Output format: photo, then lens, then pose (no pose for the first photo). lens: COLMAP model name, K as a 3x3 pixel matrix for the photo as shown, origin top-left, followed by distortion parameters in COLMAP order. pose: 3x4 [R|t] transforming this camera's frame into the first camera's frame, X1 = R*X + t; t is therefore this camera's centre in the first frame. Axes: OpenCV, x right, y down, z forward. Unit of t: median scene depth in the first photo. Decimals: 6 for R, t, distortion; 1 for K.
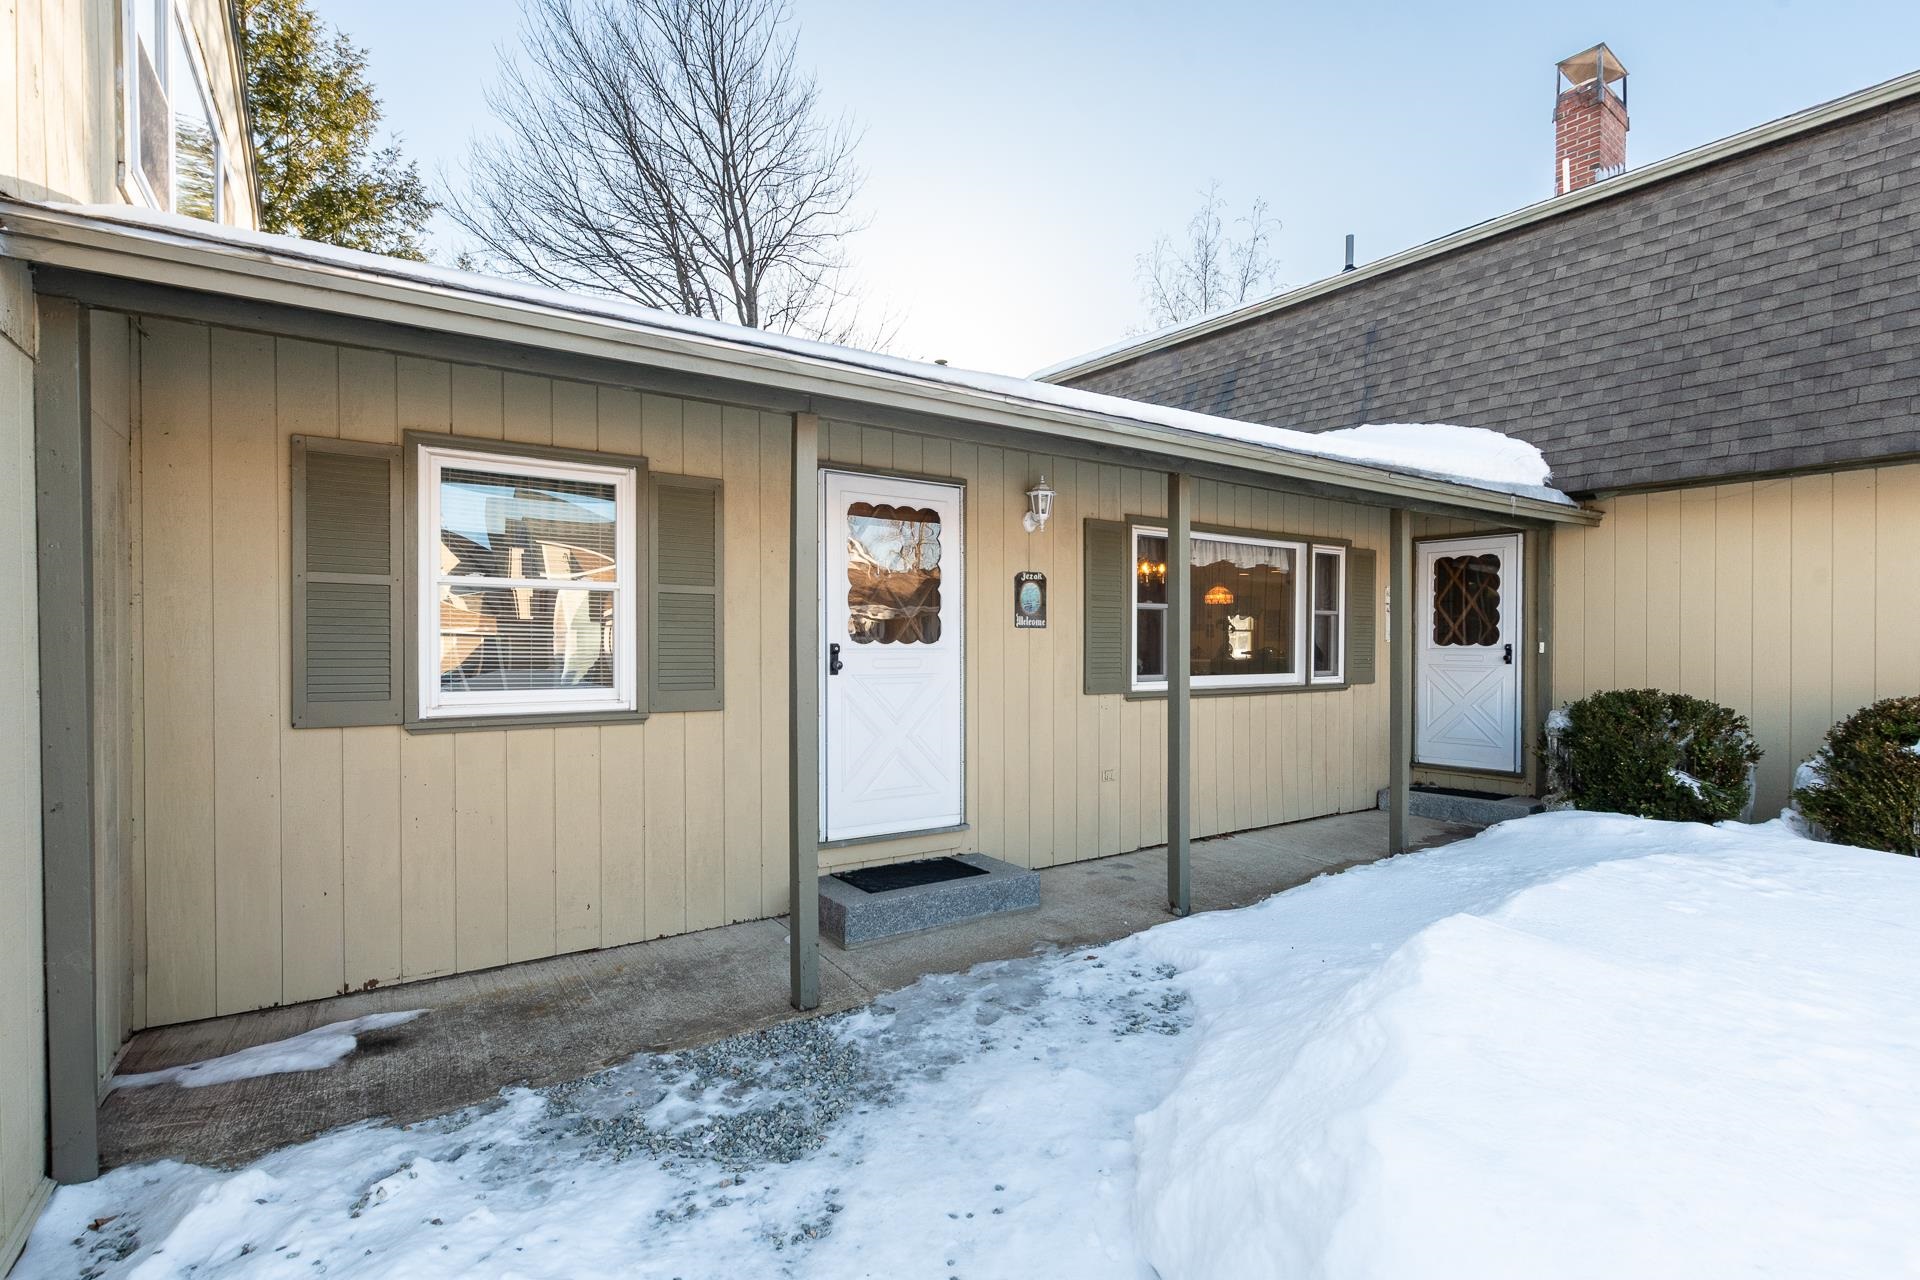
lens RADIAL K [[861.5, 0, 936.1], [0, 861.5, 651.1], [0, 0, 1]] dist [0.003662, -0.000444]
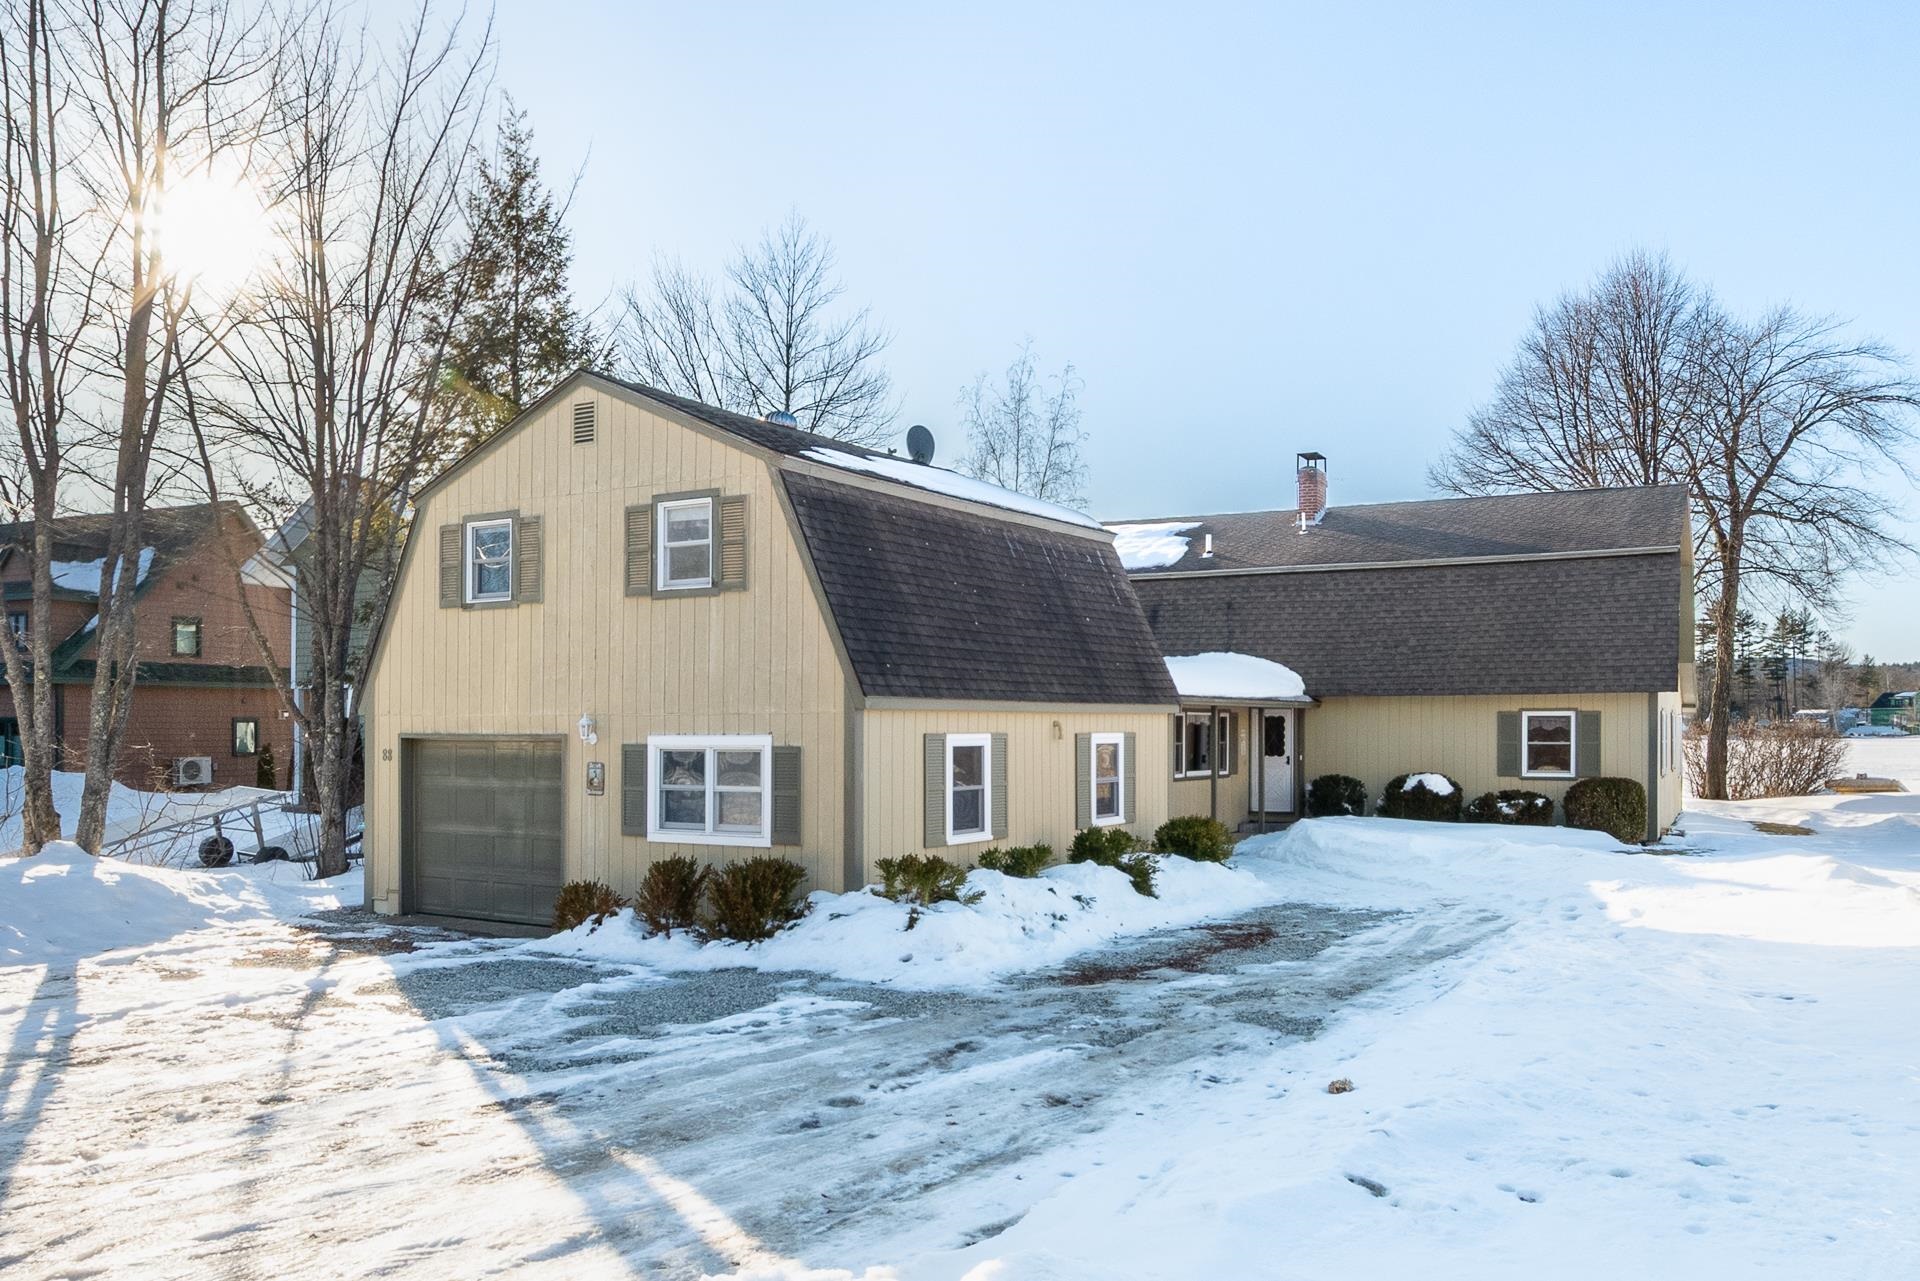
lens RADIAL K [[1566.4, 0, 958.7], [0, 1566.4, 736.0], [0, 0, 1]] dist [-0.003802, 0.002744]
pose [[0.898296, -0.002456, 0.439385, -2.284794], [0.002435, 0.999997, 0.000612, -0.077393], [-0.439385, 0.000520, 0.898299, -2.754652]]
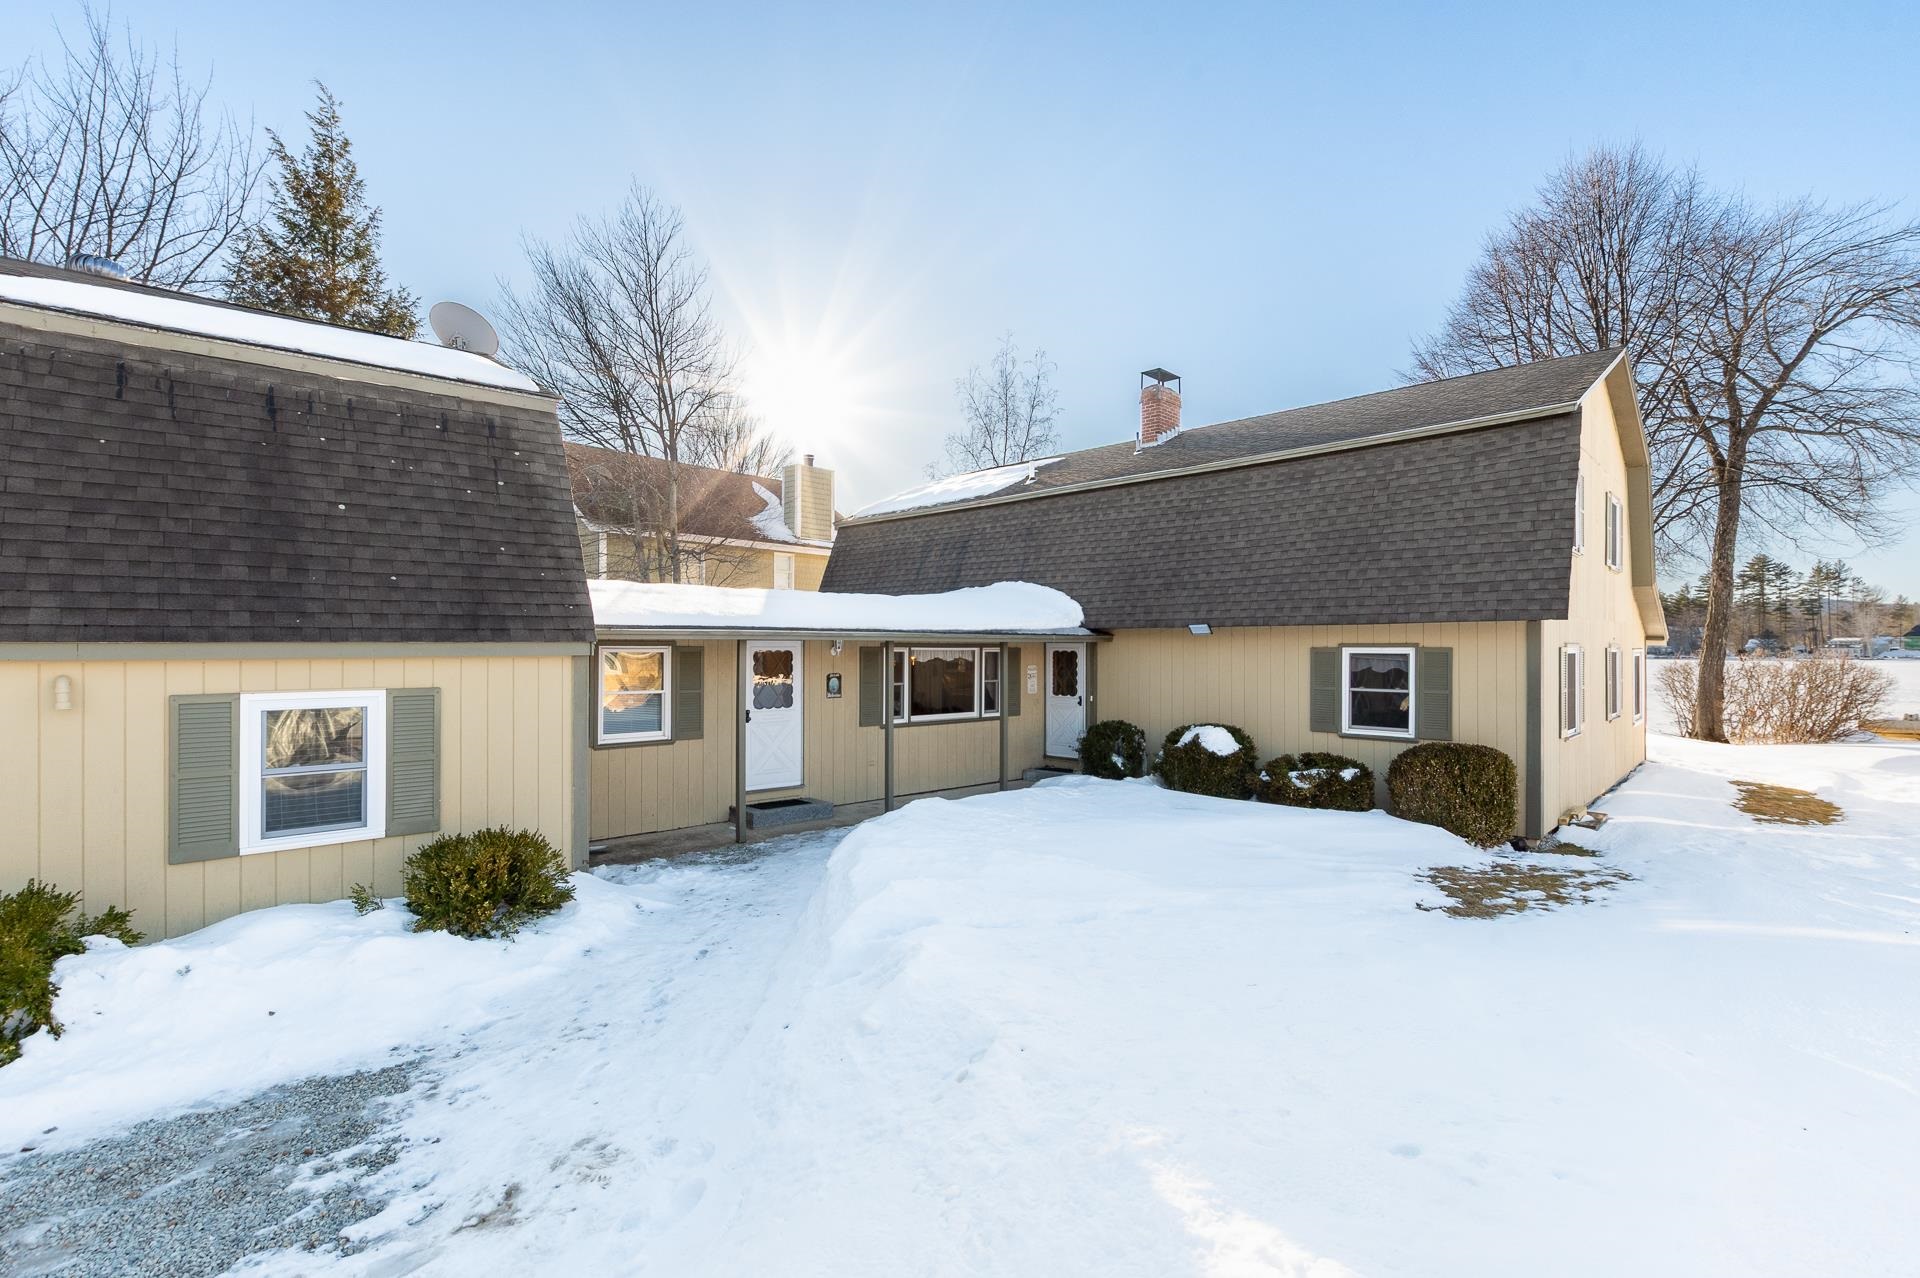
lens RADIAL K [[861.5, 0, 936.1], [0, 861.5, 650.1], [0, 0, 1]] dist [0.003662, -0.000444]
pose [[0.989860, 0.001974, 0.142032, 0.047905], [-0.001689, 0.999996, -0.002130, -0.131154], [-0.142036, 0.001868, 0.989860, -1.125079]]
